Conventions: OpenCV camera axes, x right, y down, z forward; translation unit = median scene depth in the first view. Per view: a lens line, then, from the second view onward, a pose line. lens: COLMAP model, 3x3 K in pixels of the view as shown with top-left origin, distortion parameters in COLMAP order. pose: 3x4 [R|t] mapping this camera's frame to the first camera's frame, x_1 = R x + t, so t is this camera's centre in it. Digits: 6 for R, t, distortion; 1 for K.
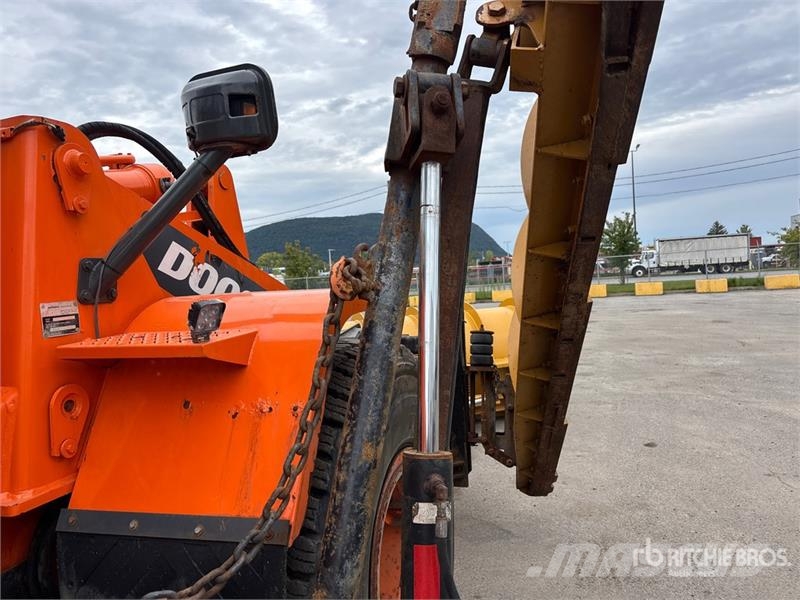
lens RADIAL K [[607.7, 0, 394.2], [0, 607.7, 302.1], [0, 0, 1]] dist [0.045821, -0.048234]
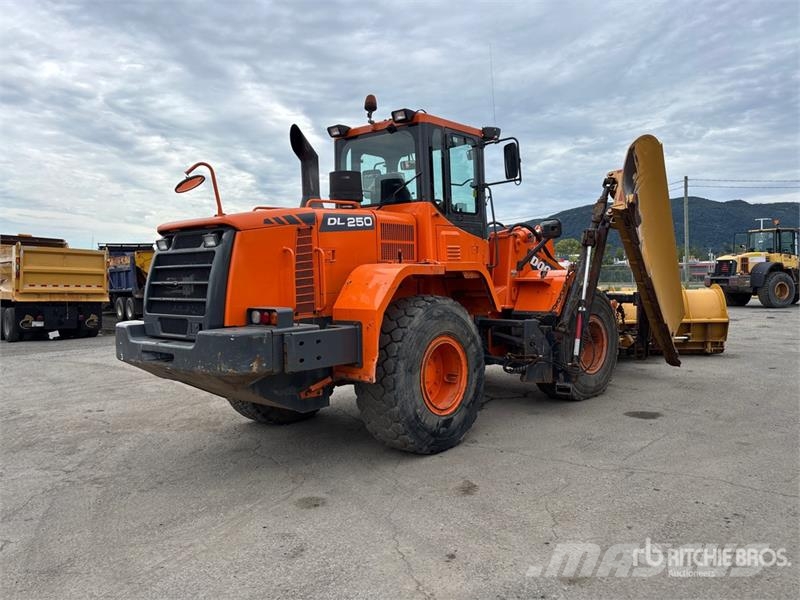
lens RADIAL K [[607.7, 0, 394.2], [0, 607.7, 302.1], [0, 0, 1]] dist [0.045821, -0.048234]
pose [[0.887996, 0.070971, -0.454342, 0.801018], [-0.059721, 0.997450, 0.039086, 0.119489], [0.455957, -0.007575, 0.889969, -3.603680]]
